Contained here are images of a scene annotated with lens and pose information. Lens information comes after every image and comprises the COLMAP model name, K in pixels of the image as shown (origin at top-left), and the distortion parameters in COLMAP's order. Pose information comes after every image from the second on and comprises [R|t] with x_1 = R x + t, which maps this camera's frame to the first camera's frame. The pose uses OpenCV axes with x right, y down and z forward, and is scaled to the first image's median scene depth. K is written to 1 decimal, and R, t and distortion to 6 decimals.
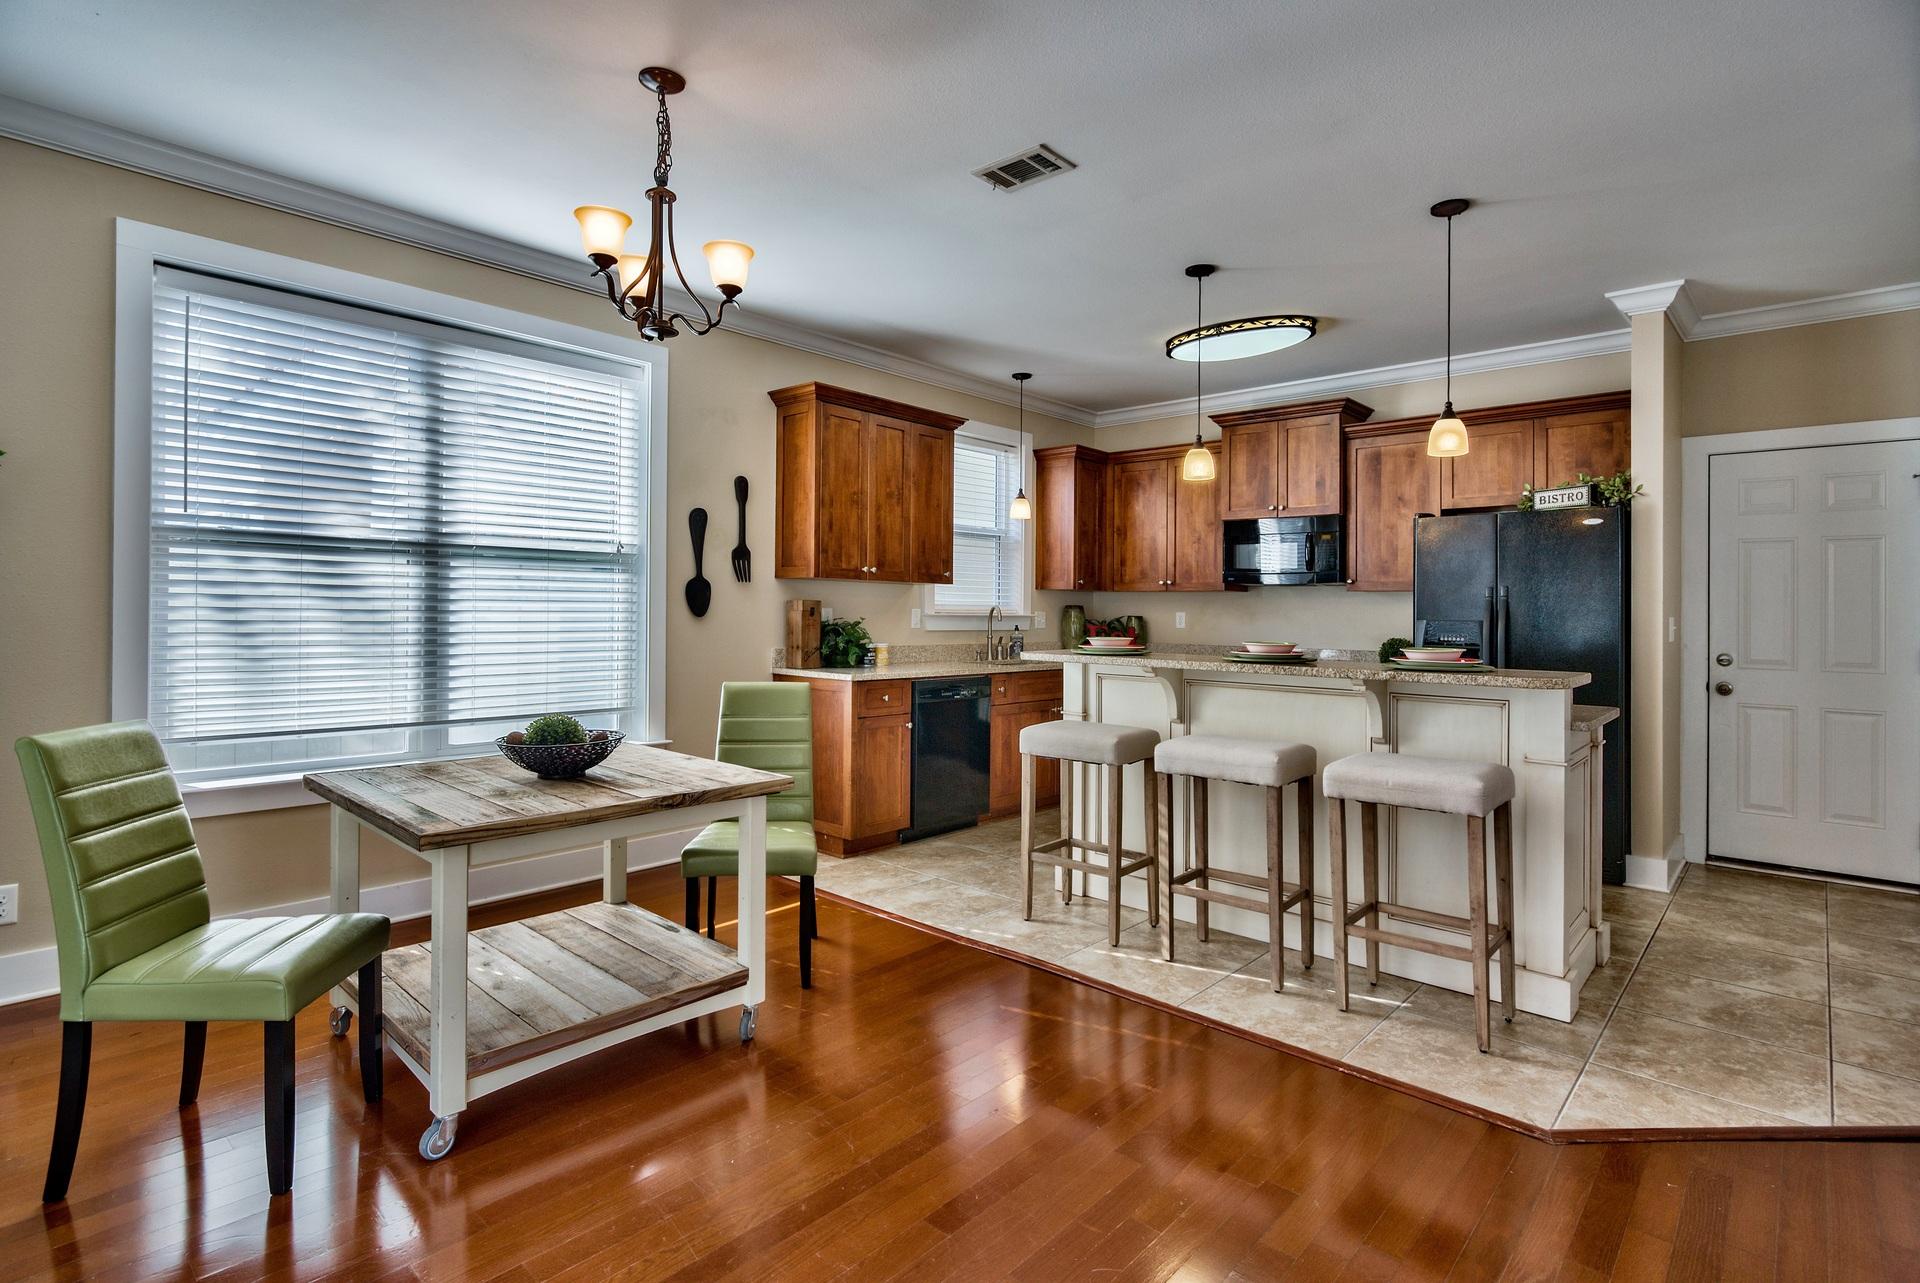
lens RADIAL K [[949.9, 0, 950.5], [0, 949.9, 631.2], [0, 0, 1]] dist [-0.002015, -0.002448]
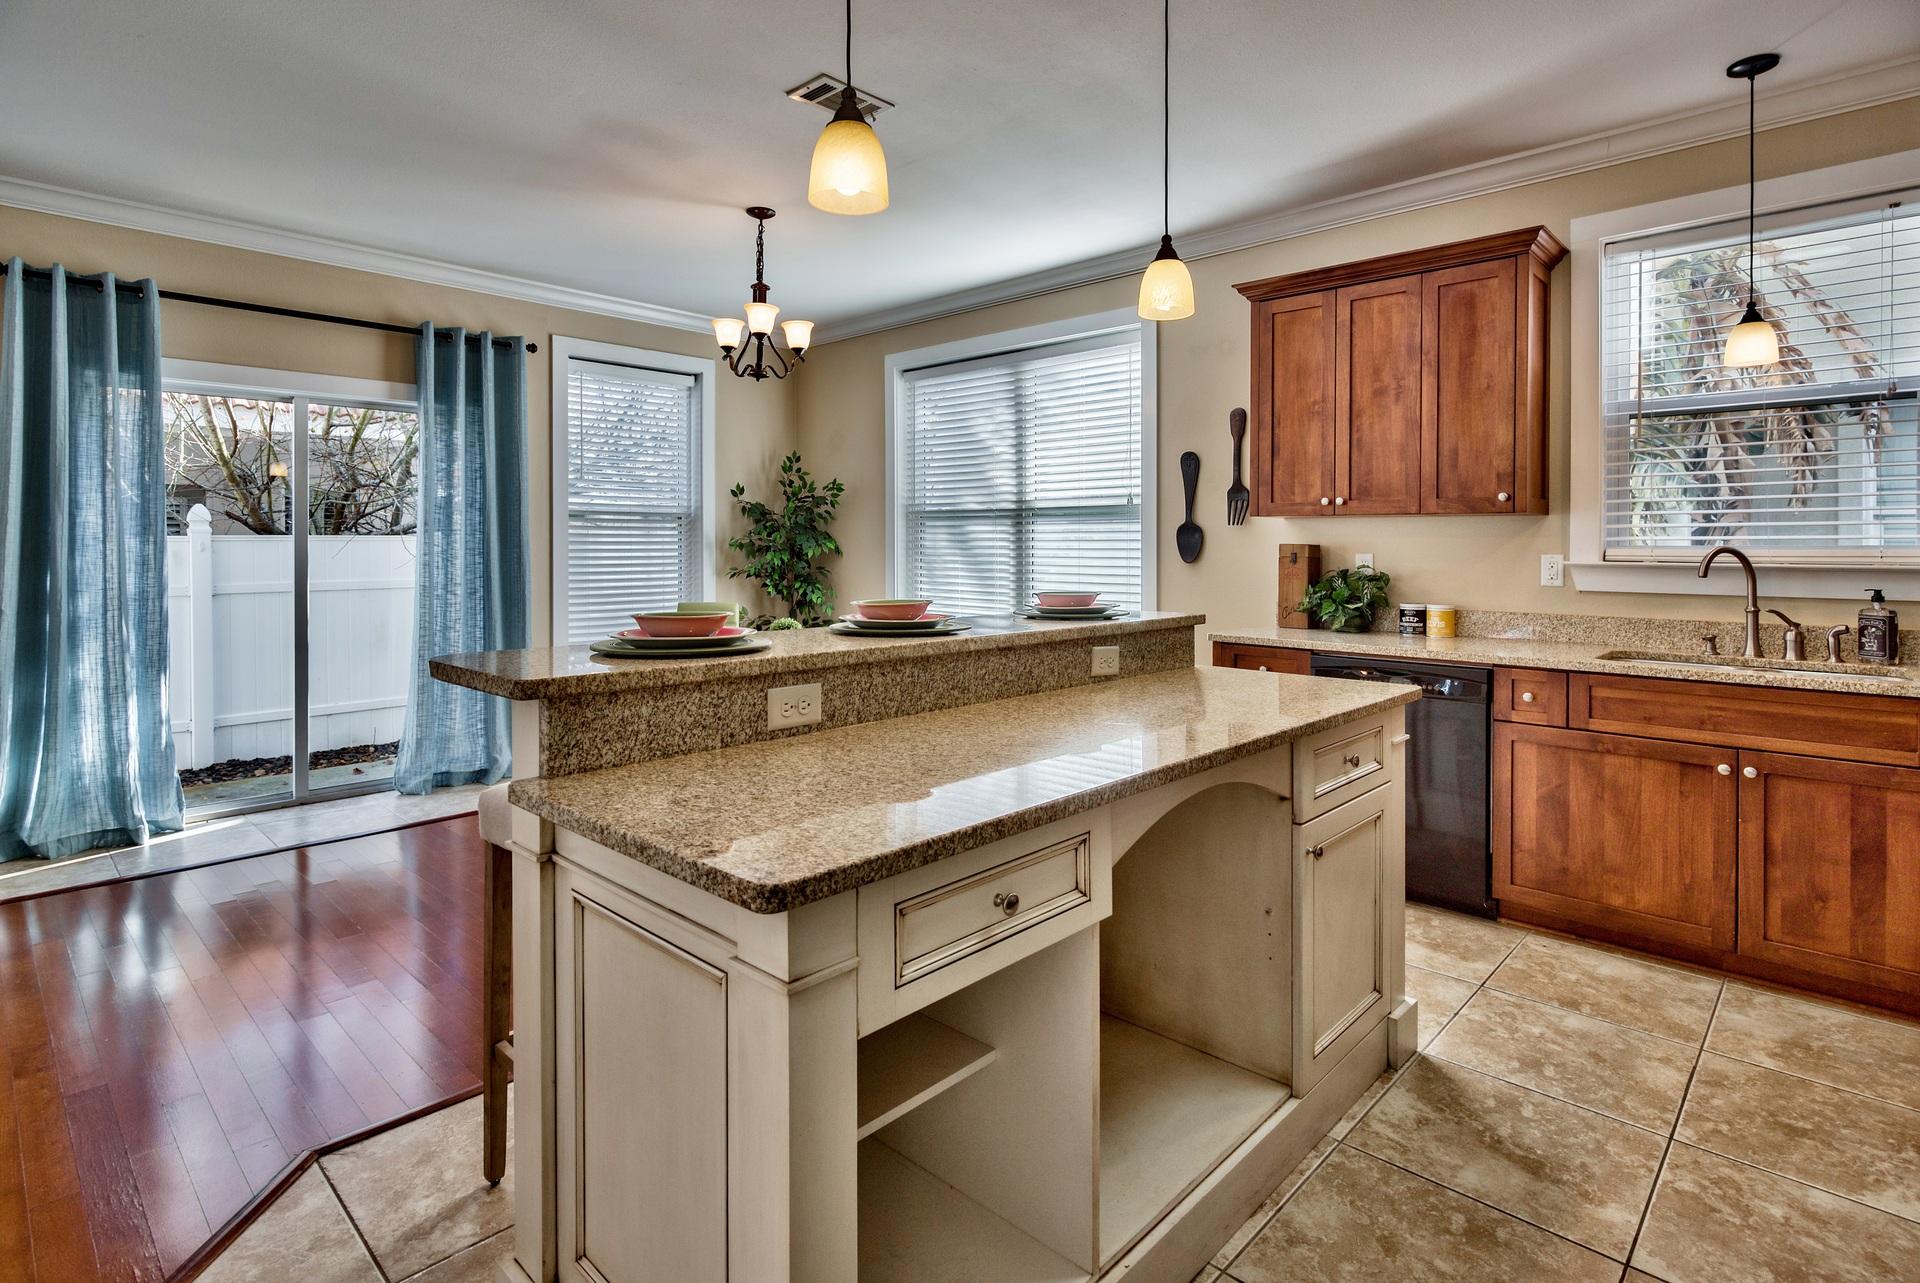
lens RADIAL K [[949.9, 0, 955.6], [0, 949.9, 583.3], [0, 0, 1]] dist [-0.002015, -0.002448]
pose [[-0.018595, 0.023887, -0.999542, 0.759596], [-0.025844, 0.999369, 0.024363, -0.012639], [0.999493, 0.026285, -0.017966, 0.821401]]
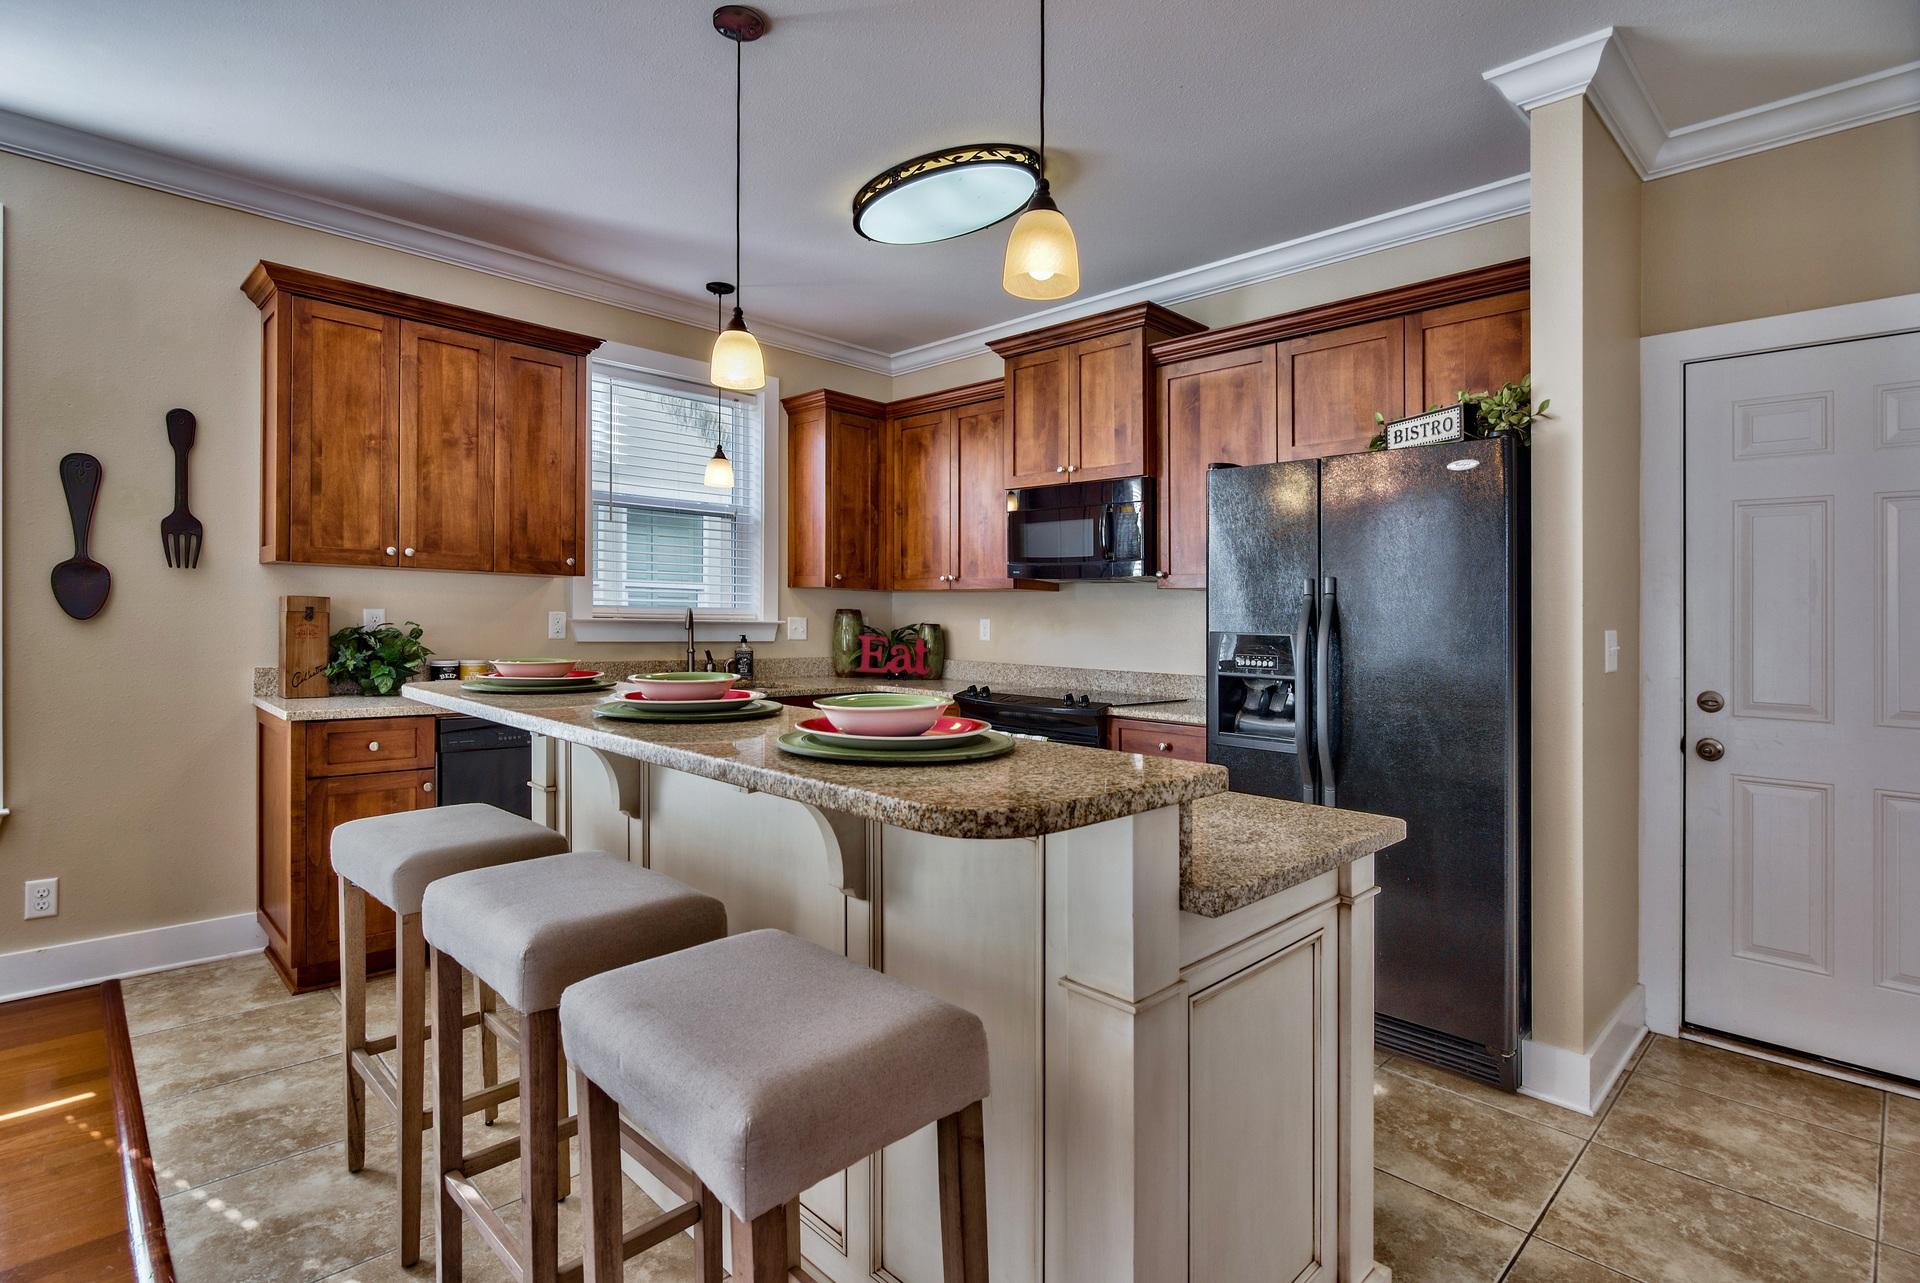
lens RADIAL K [[949.9, 0, 955.4], [0, 949.9, 628.8], [0, 0, 1]] dist [-0.002015, -0.002448]
pose [[0.998811, 0.006754, -0.048284, 0.388761], [-0.007327, 0.999905, -0.011695, -0.005746], [0.048201, 0.012035, 0.998765, 0.397692]]
